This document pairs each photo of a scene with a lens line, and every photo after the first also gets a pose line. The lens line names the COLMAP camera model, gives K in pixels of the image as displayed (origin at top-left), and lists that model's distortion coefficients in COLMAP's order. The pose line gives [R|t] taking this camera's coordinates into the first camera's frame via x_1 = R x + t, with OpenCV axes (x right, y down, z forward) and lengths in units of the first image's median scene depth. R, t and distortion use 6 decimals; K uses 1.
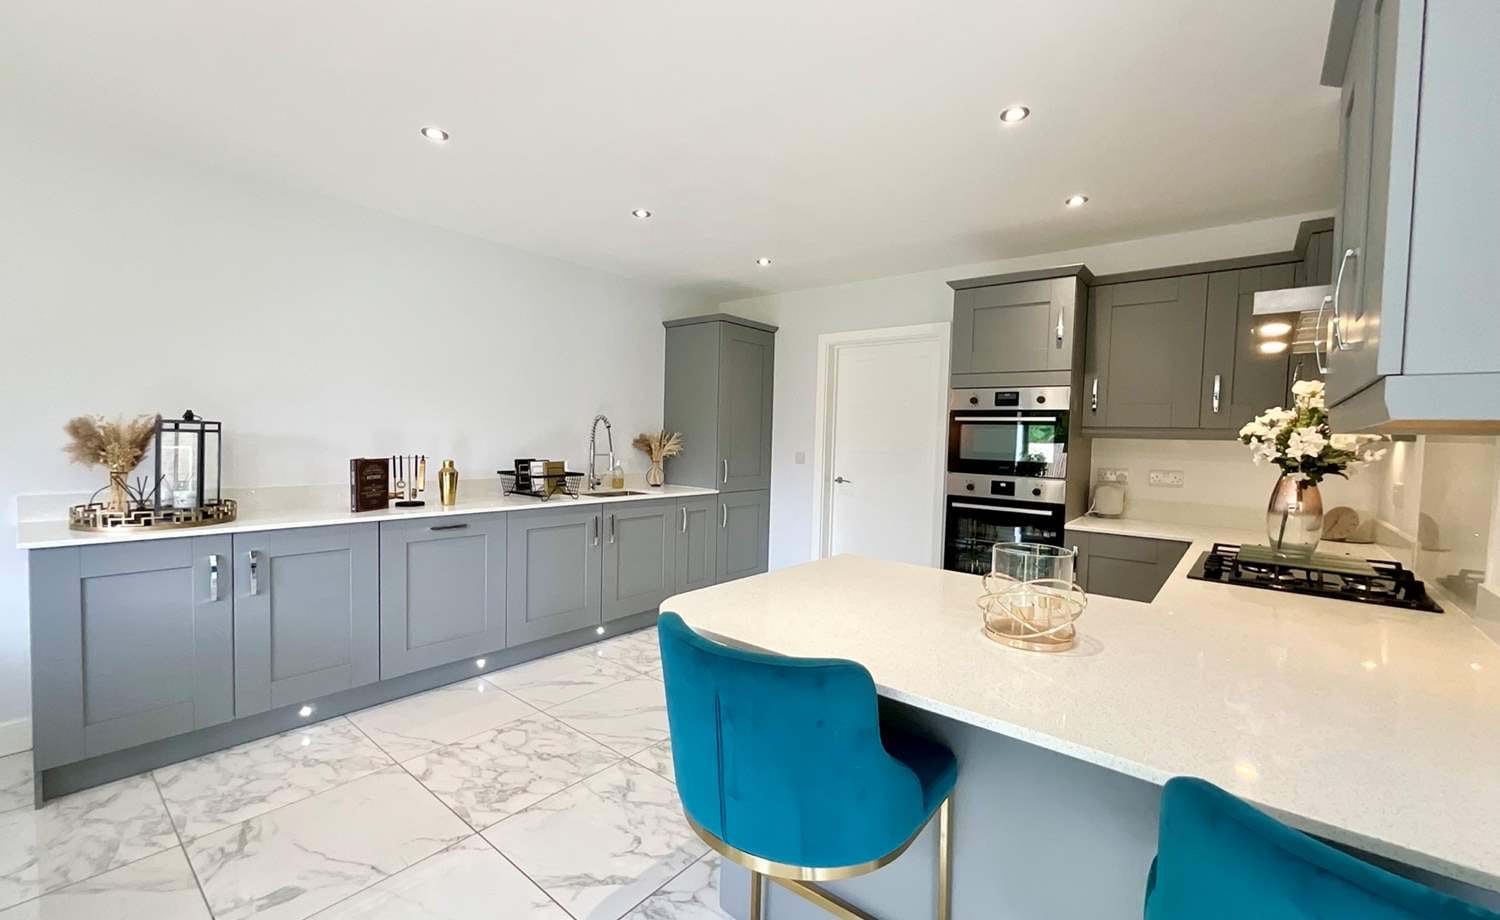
lens RADIAL K [[609.9, 0, 748.9], [0, 609.9, 462.1], [0, 0, 1]] dist [0.002490, -0.001421]
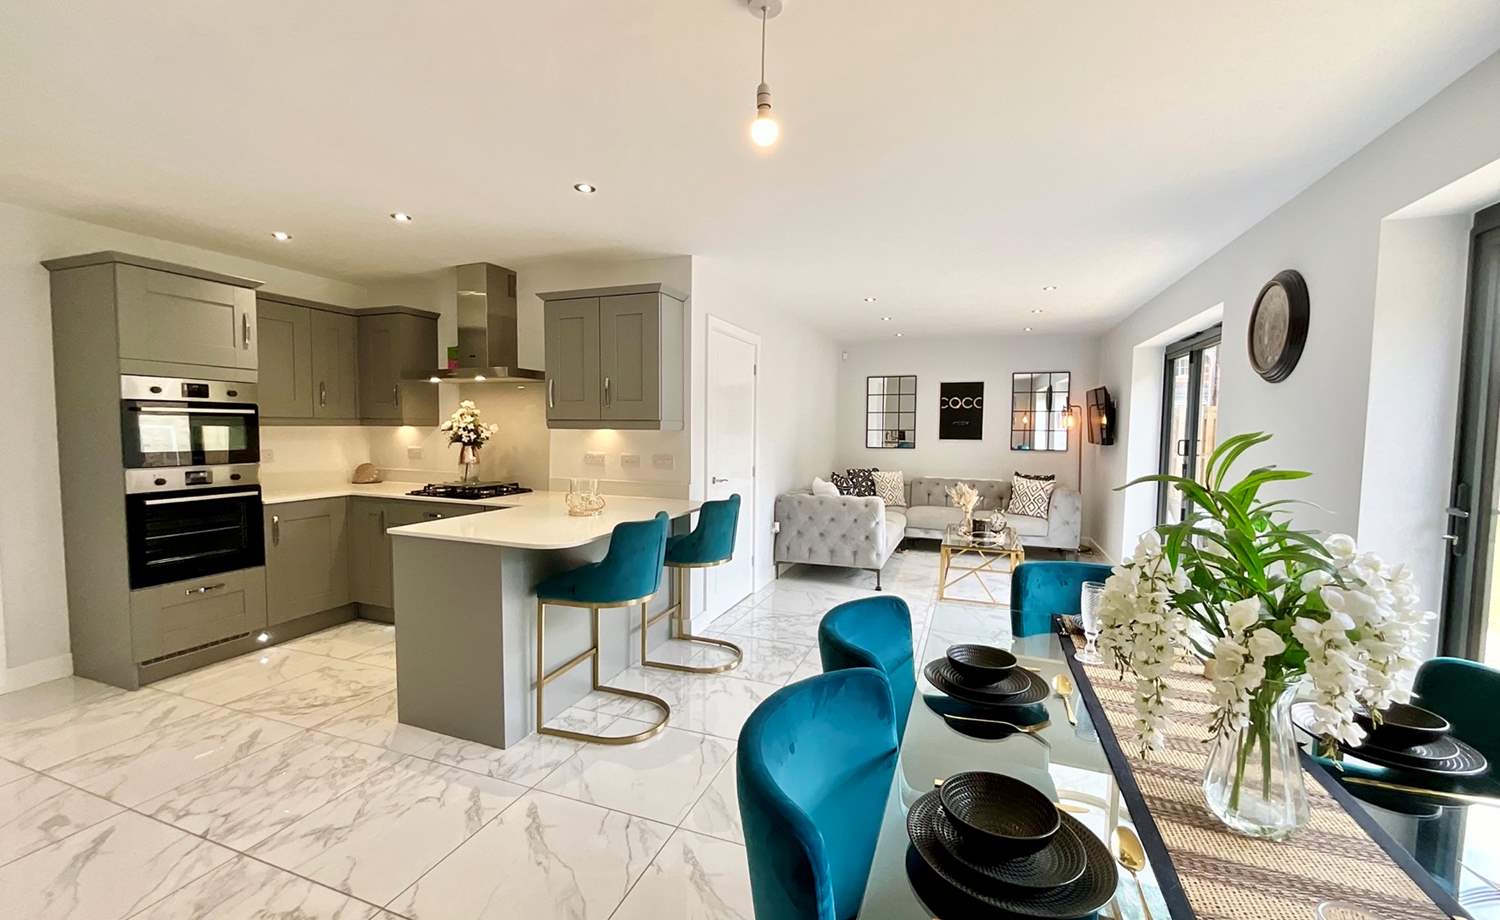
lens RADIAL K [[609.9, 0, 747.4], [0, 609.9, 463.1], [0, 0, 1]] dist [0.002490, -0.001421]
pose [[-0.318079, -0.088864, 0.943890, -0.963000], [0.022541, 0.994607, 0.101235, -0.074921], [-0.947796, 0.053477, -0.314360, 0.516794]]
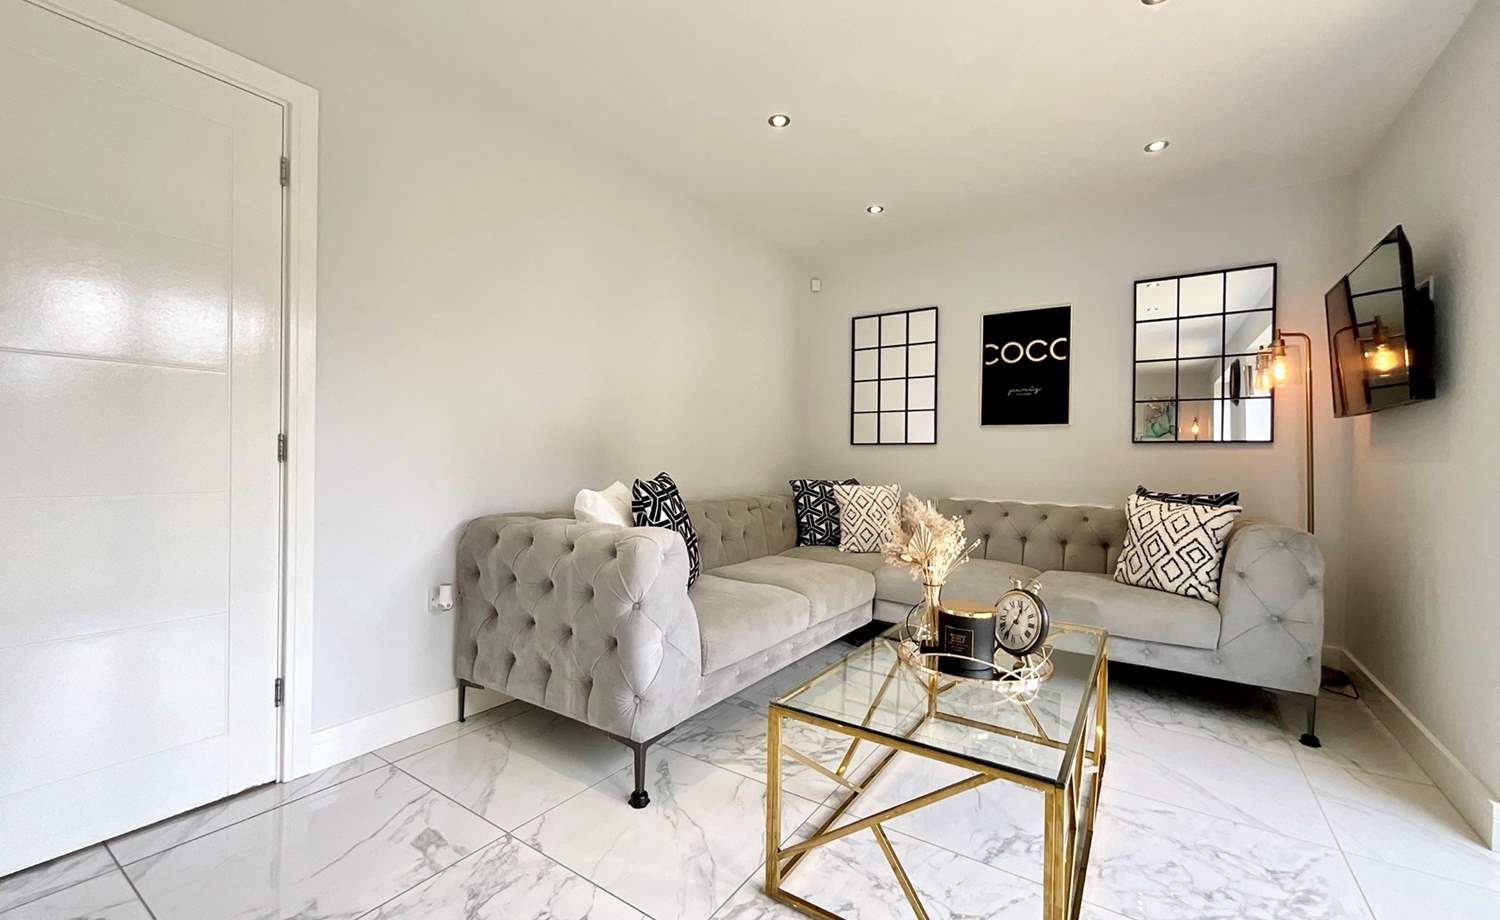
lens RADIAL K [[609.9, 0, 746.6], [0, 609.9, 461.8], [0, 0, 1]] dist [0.002490, -0.001421]
pose [[-0.092290, -0.036218, 0.995073, -0.020797], [0.025636, 0.998921, 0.038735, 0.126029], [-0.995402, 0.029085, -0.091262, -0.470145]]
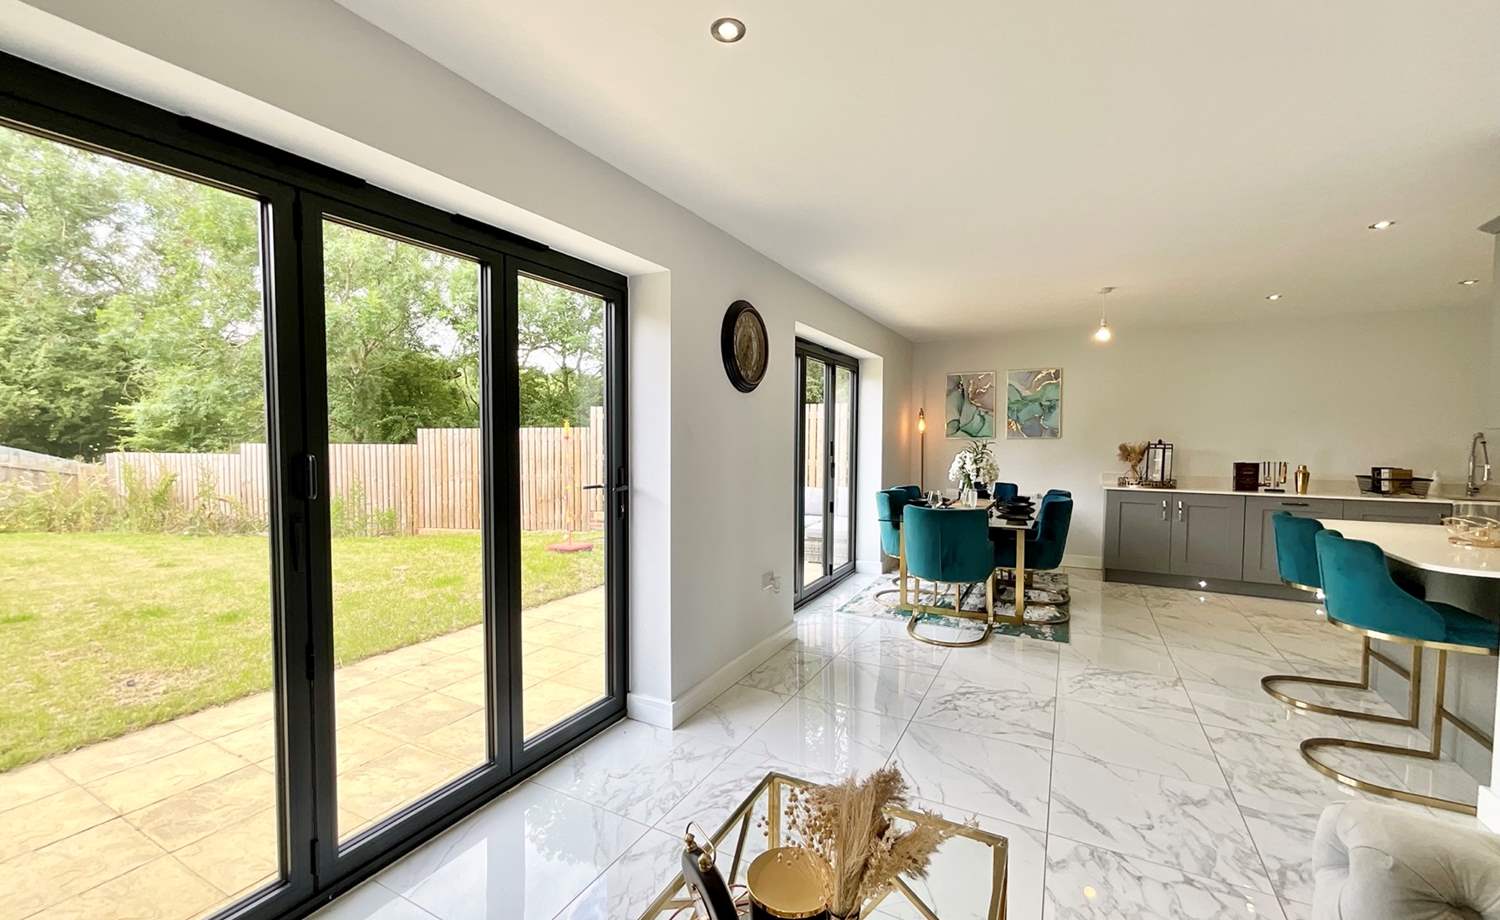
lens RADIAL K [[609.9, 0, 747.2], [0, 609.9, 461.4], [0, 0, 1]] dist [0.002490, -0.001421]
pose [[0.194063, 0.015343, -0.980869, 0.912479], [-0.044071, 0.999005, 0.006908, 0.045126], [0.979999, 0.041887, 0.194546, -0.852619]]
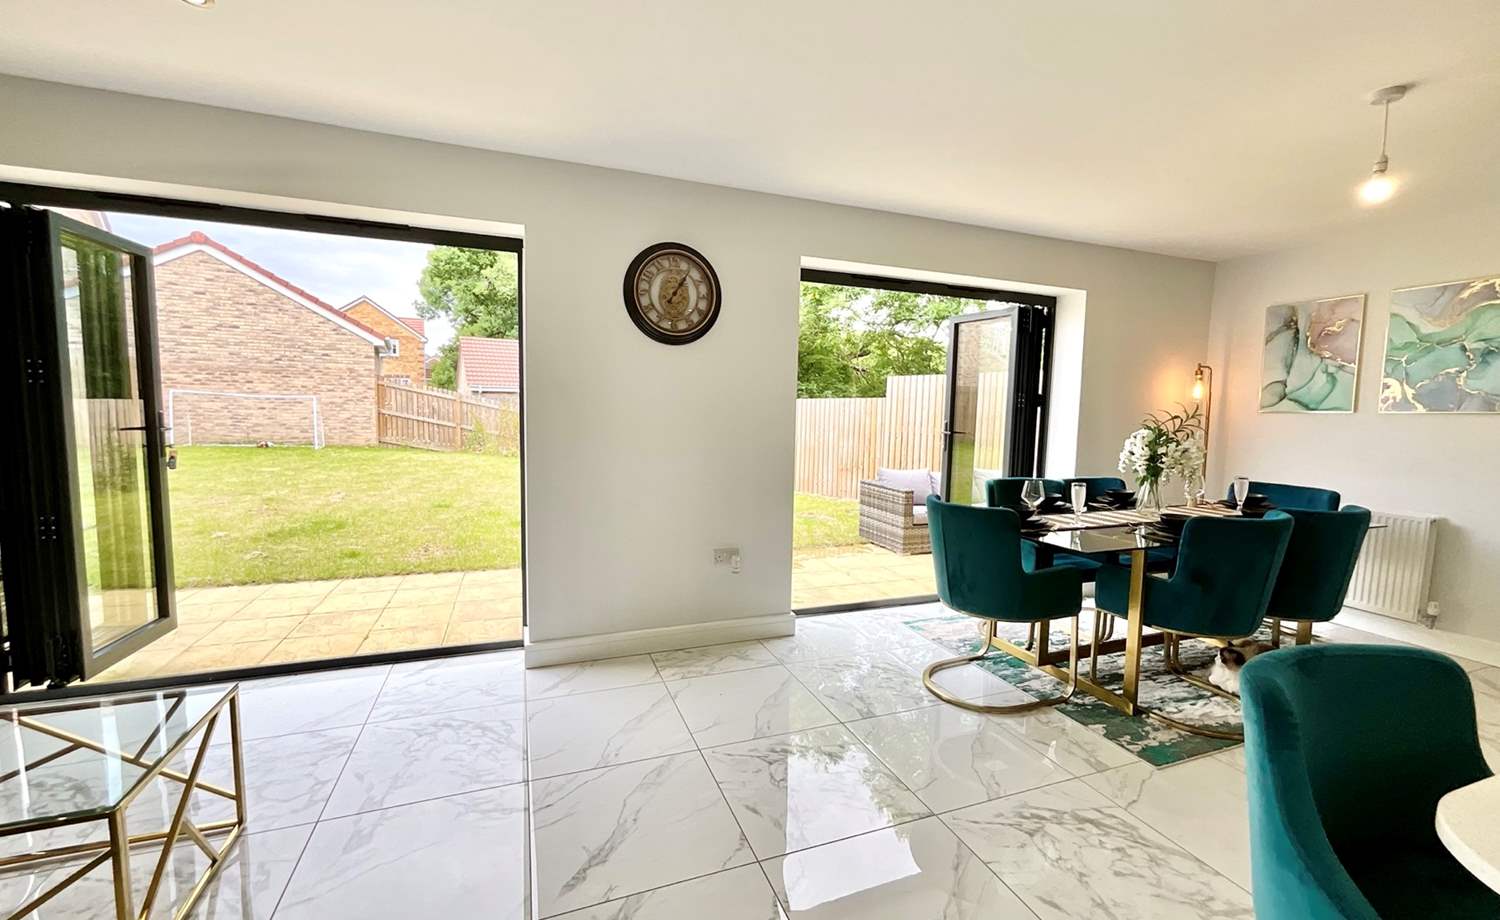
lens RADIAL K [[609.9, 0, 743.2], [0, 609.9, 457.8], [0, 0, 1]] dist [0.002490, -0.001421]
pose [[-0.499943, 0.033961, -0.865392, 0.617172], [-0.077362, 0.993485, 0.083680, 0.020411], [0.862596, 0.108783, -0.494058, 0.057895]]
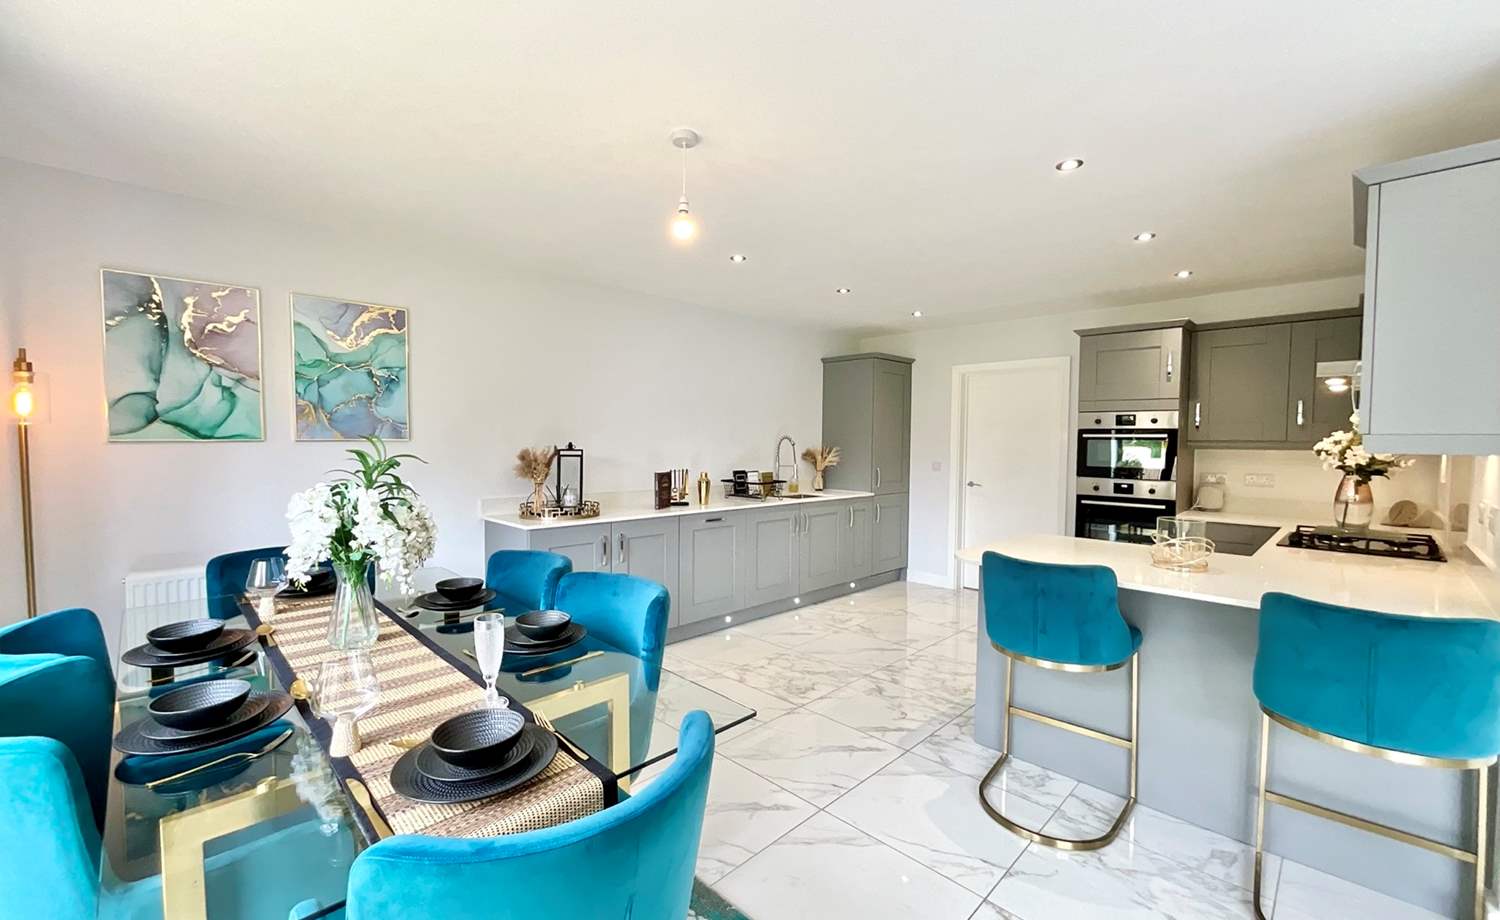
lens RADIAL K [[609.9, 0, 749.3], [0, 609.9, 461.8], [0, 0, 1]] dist [0.002490, -0.001421]
pose [[0.995521, -0.013304, -0.093603, -0.292445], [0.012291, 0.999860, -0.011387, -0.011487], [0.093741, 0.010185, 0.995545, -0.421848]]
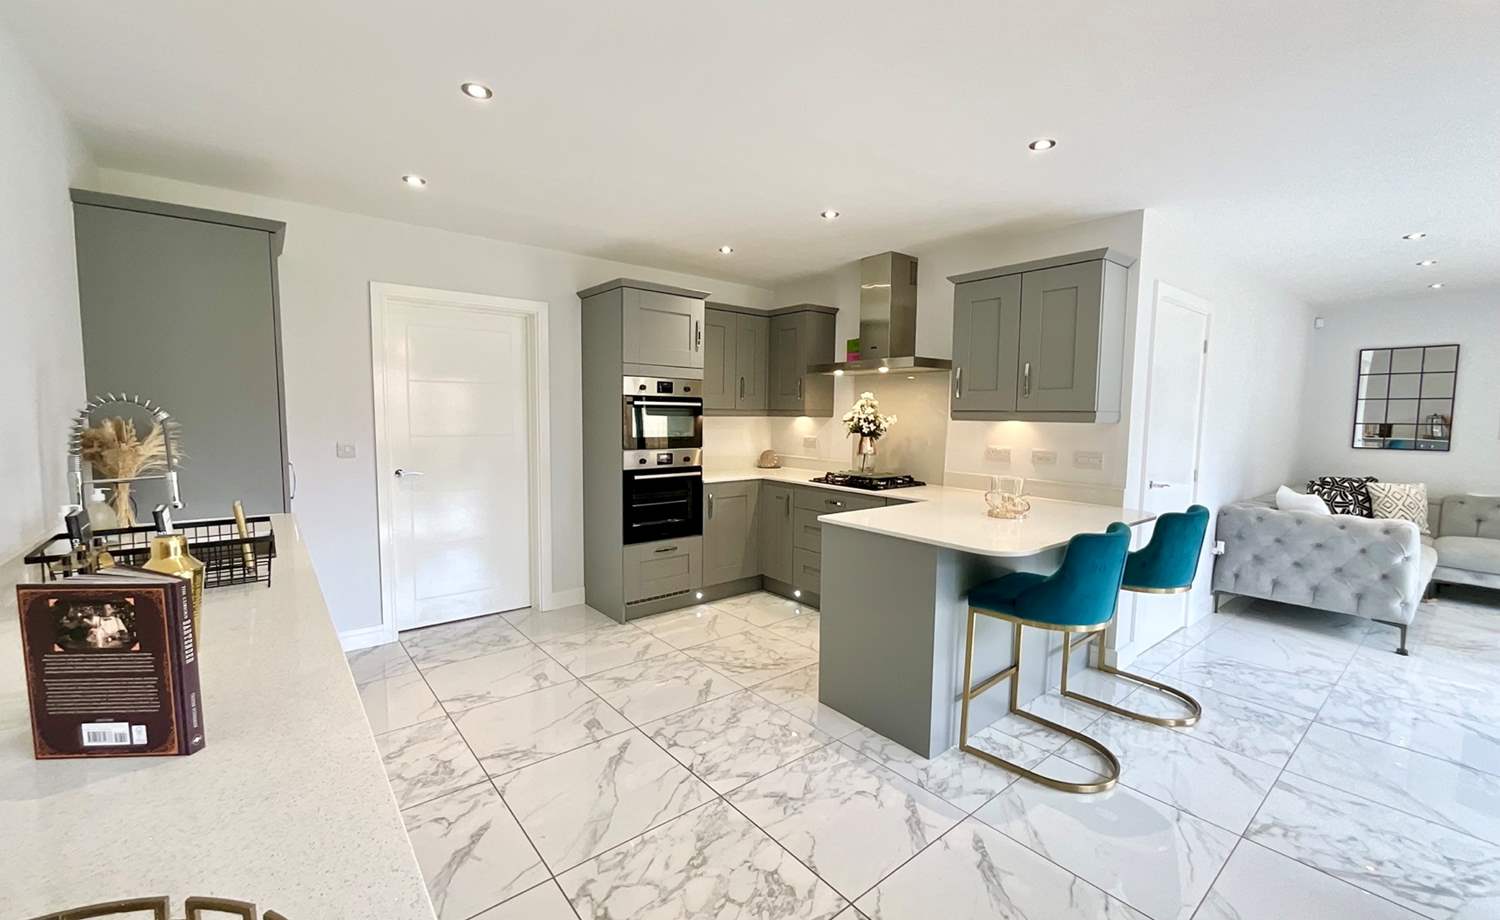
lens RADIAL K [[609.9, 0, 749.4], [0, 609.9, 464.0], [0, 0, 1]] dist [0.002490, -0.001421]
pose [[0.201175, -0.108971, 0.973475, -0.874634], [0.036702, 0.993934, 0.103676, -0.081137], [-0.978868, 0.014871, 0.203954, 0.662999]]
